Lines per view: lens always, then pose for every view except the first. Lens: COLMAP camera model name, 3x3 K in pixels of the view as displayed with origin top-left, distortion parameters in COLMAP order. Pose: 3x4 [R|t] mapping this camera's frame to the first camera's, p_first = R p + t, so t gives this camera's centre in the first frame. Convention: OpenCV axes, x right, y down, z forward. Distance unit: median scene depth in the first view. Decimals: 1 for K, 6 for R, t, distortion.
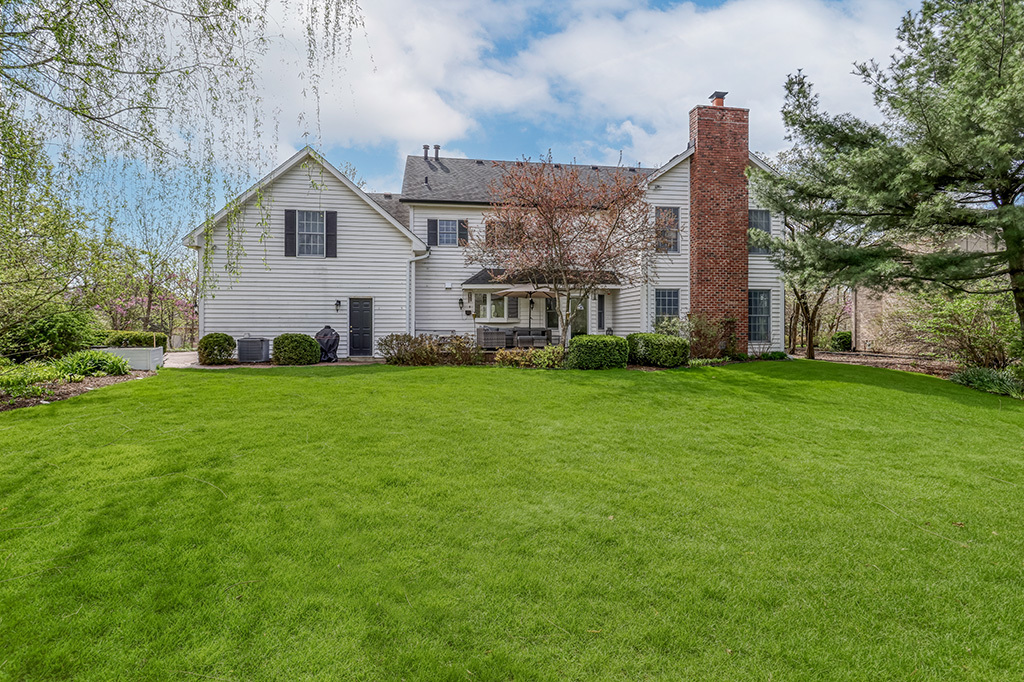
lens RADIAL K [[476.6, 0, 509.6], [0, 476.6, 334.8], [0, 0, 1]] dist [-0.001534, -0.000068]
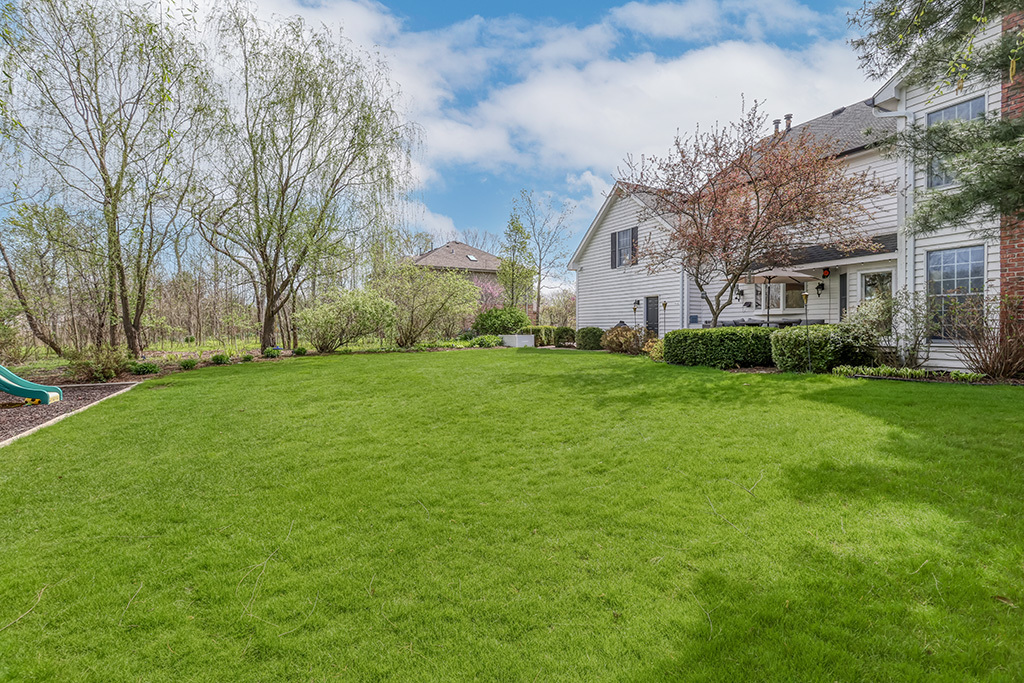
lens RADIAL K [[476.6, 0, 508.7], [0, 476.6, 337.6], [0, 0, 1]] dist [-0.001534, -0.000068]
pose [[0.337150, 0.018457, -0.941270, 0.668102], [-0.004195, 0.999827, 0.018103, 0.003480], [0.941442, -0.002155, 0.337169, 0.276505]]
